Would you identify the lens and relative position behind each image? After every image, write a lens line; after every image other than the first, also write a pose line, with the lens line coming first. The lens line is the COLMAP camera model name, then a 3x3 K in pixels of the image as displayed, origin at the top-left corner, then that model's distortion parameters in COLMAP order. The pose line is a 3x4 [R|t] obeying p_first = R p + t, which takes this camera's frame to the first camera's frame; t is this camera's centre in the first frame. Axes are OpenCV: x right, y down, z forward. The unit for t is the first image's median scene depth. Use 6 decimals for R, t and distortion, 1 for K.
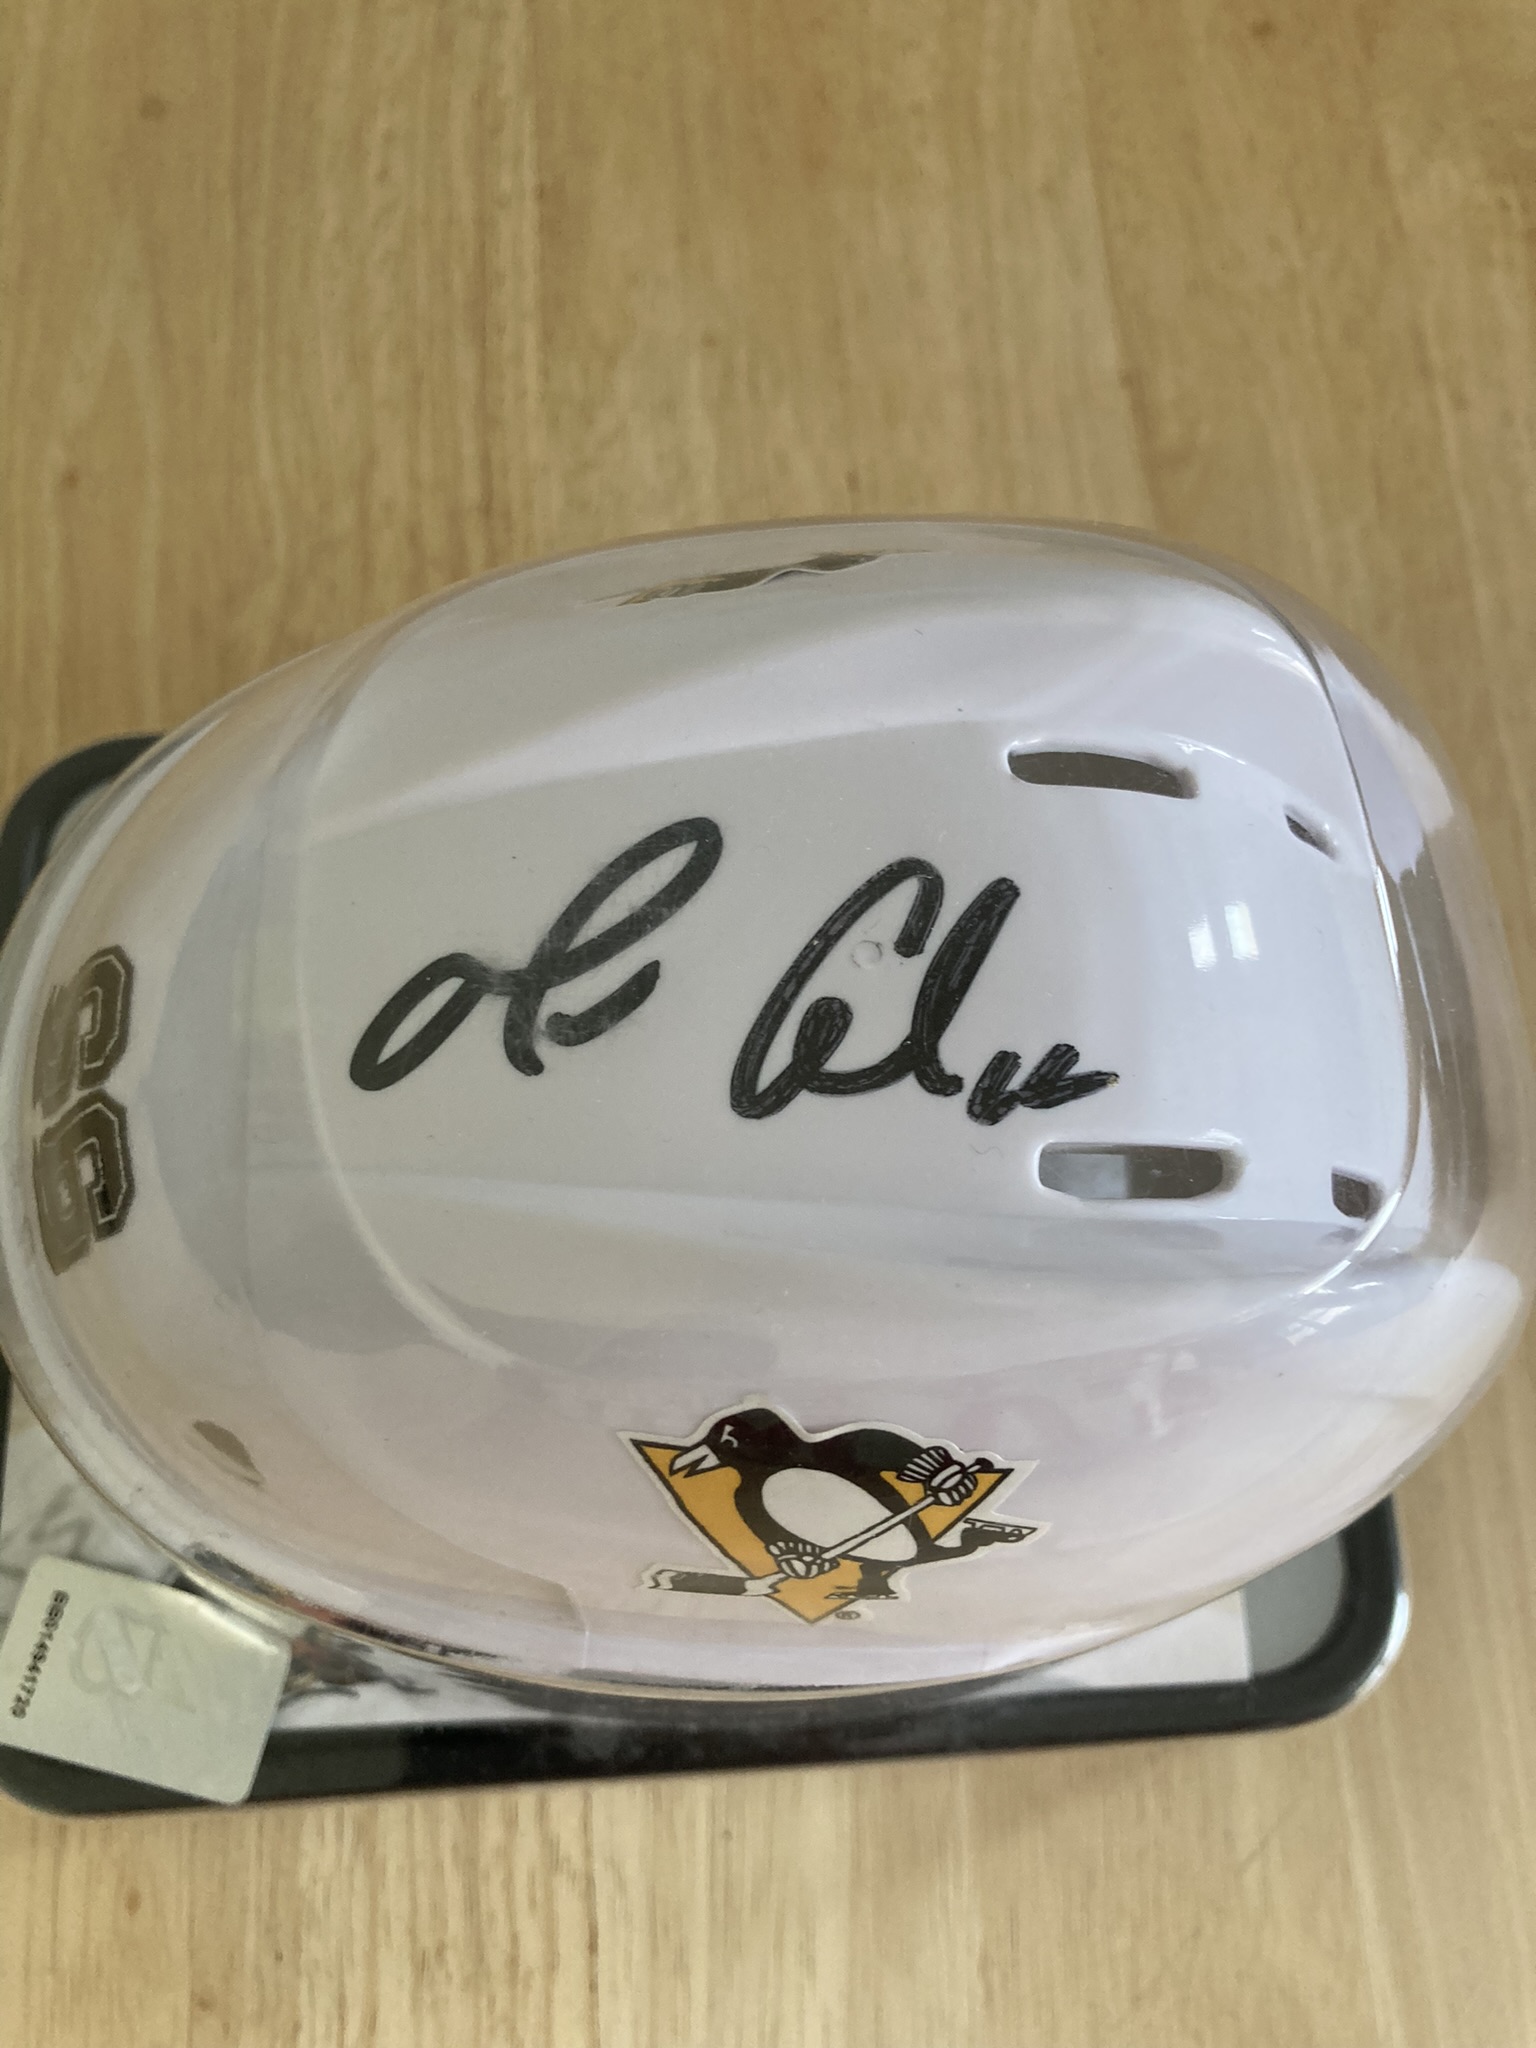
lens RADIAL K [[1704.9, 0, 760.0], [0, 1704.9, 1014.5], [0, 0, 1]] dist [0.031541, -0.024814]
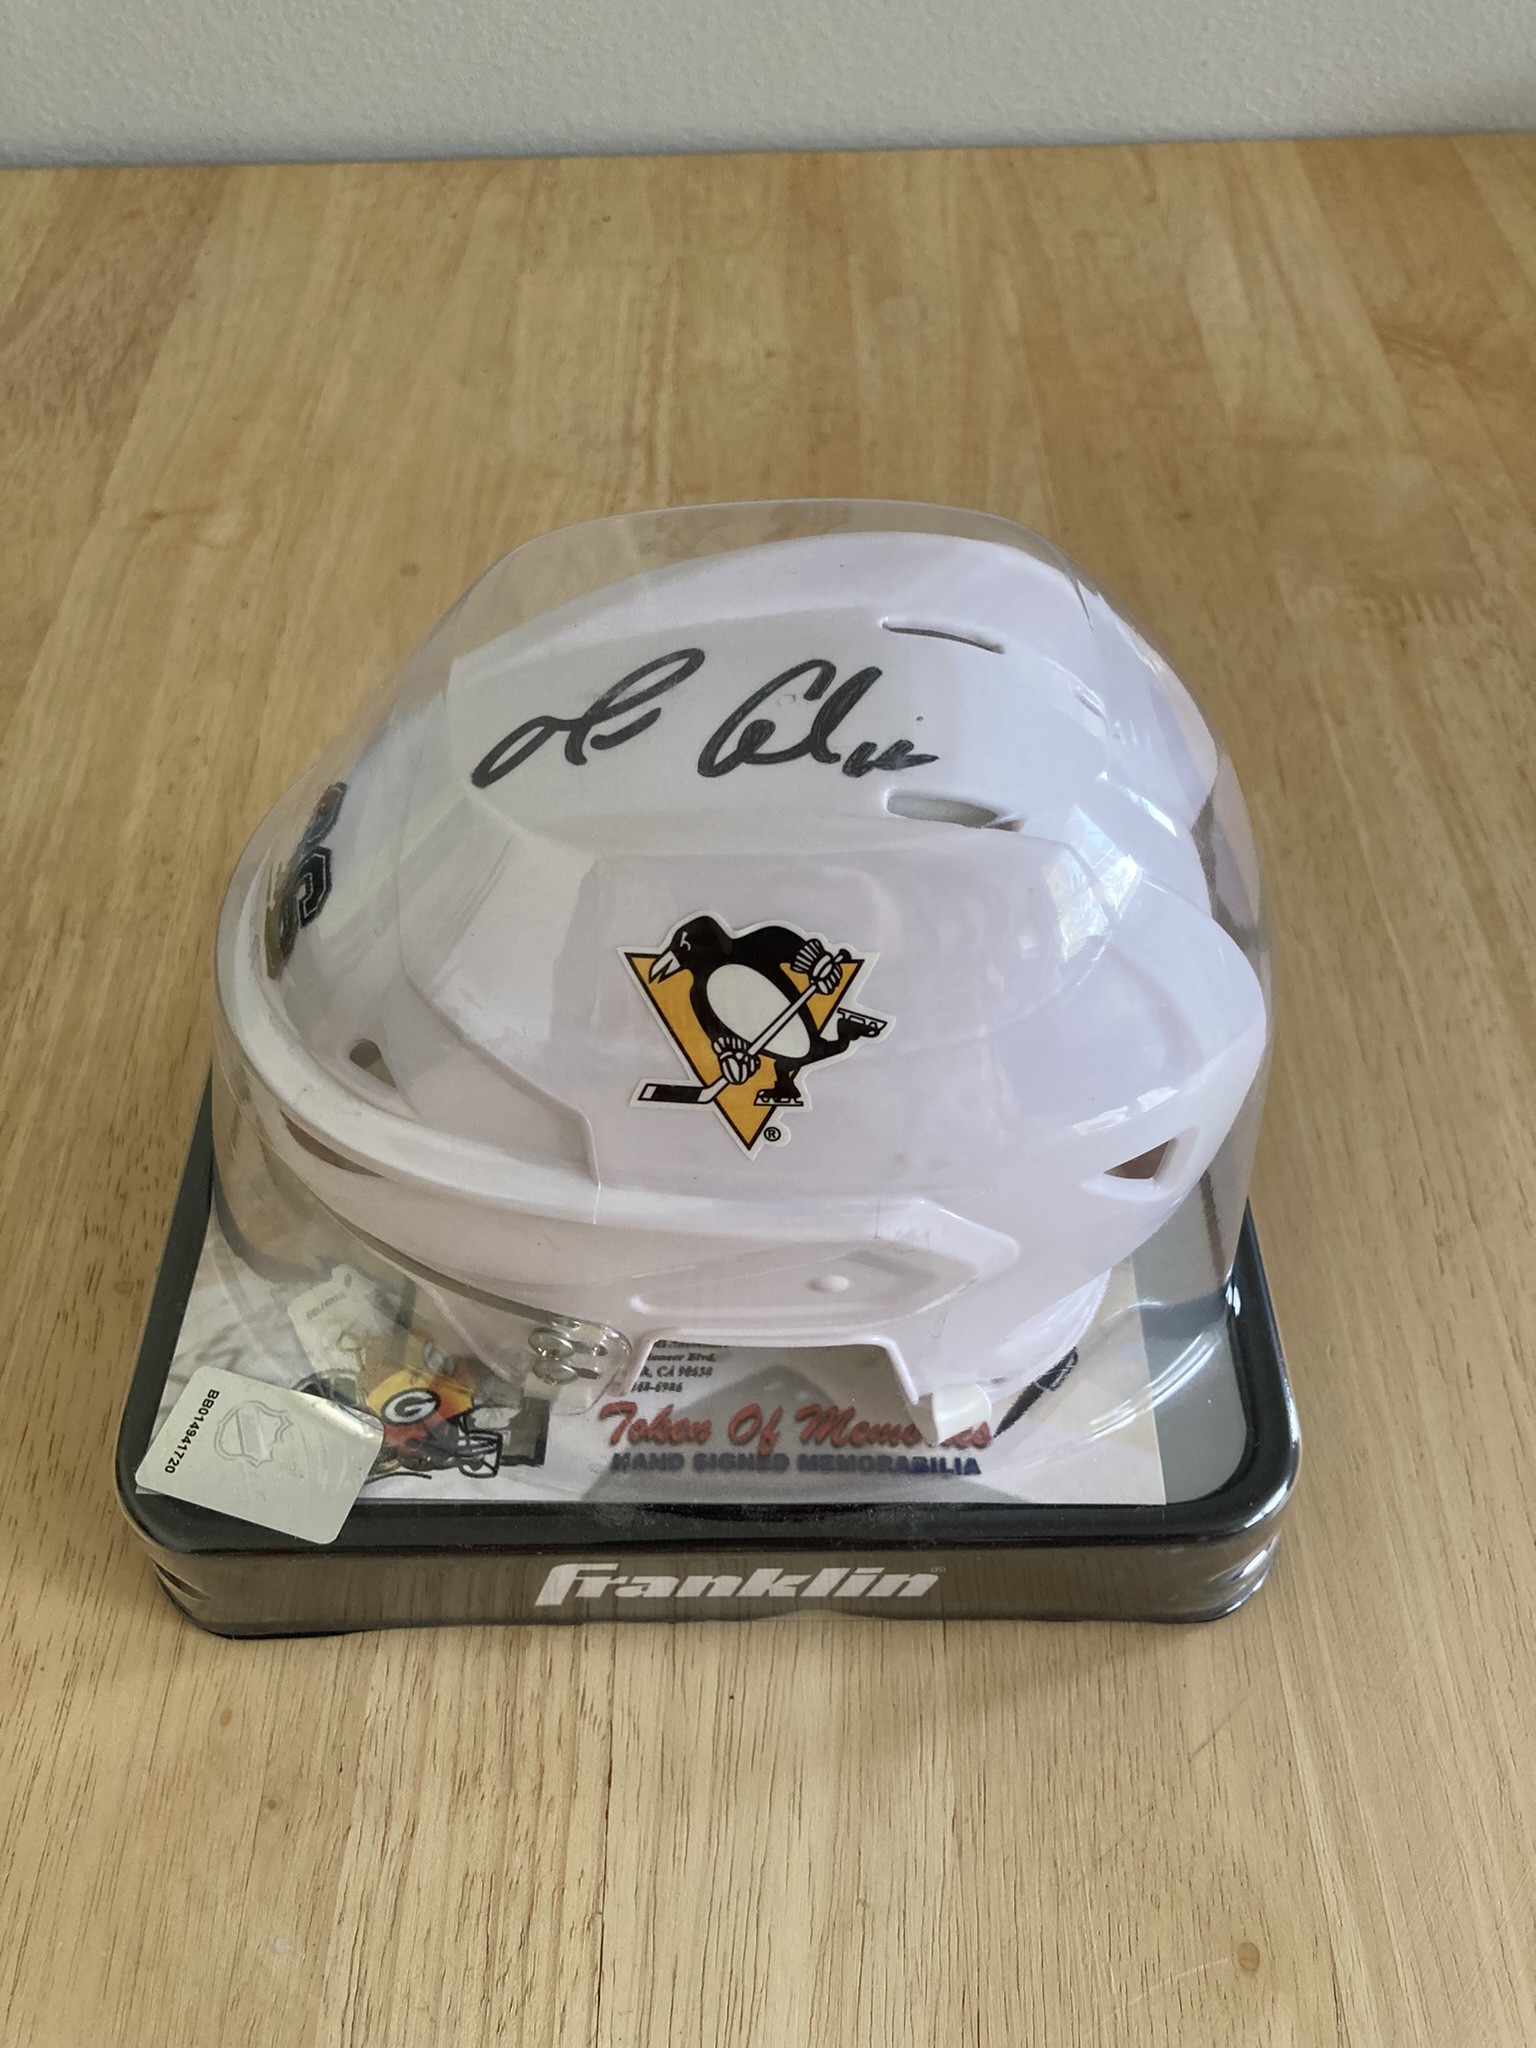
lens RADIAL K [[1704.9, 0, 767.9], [0, 1704.9, 1023.7], [0, 0, 1]] dist [0.031541, -0.024814]
pose [[0.995942, -0.001869, -0.089977, 0.112043], [-0.032660, 0.924120, -0.380704, 0.512590], [0.083862, 0.382098, 0.920309, -0.231561]]
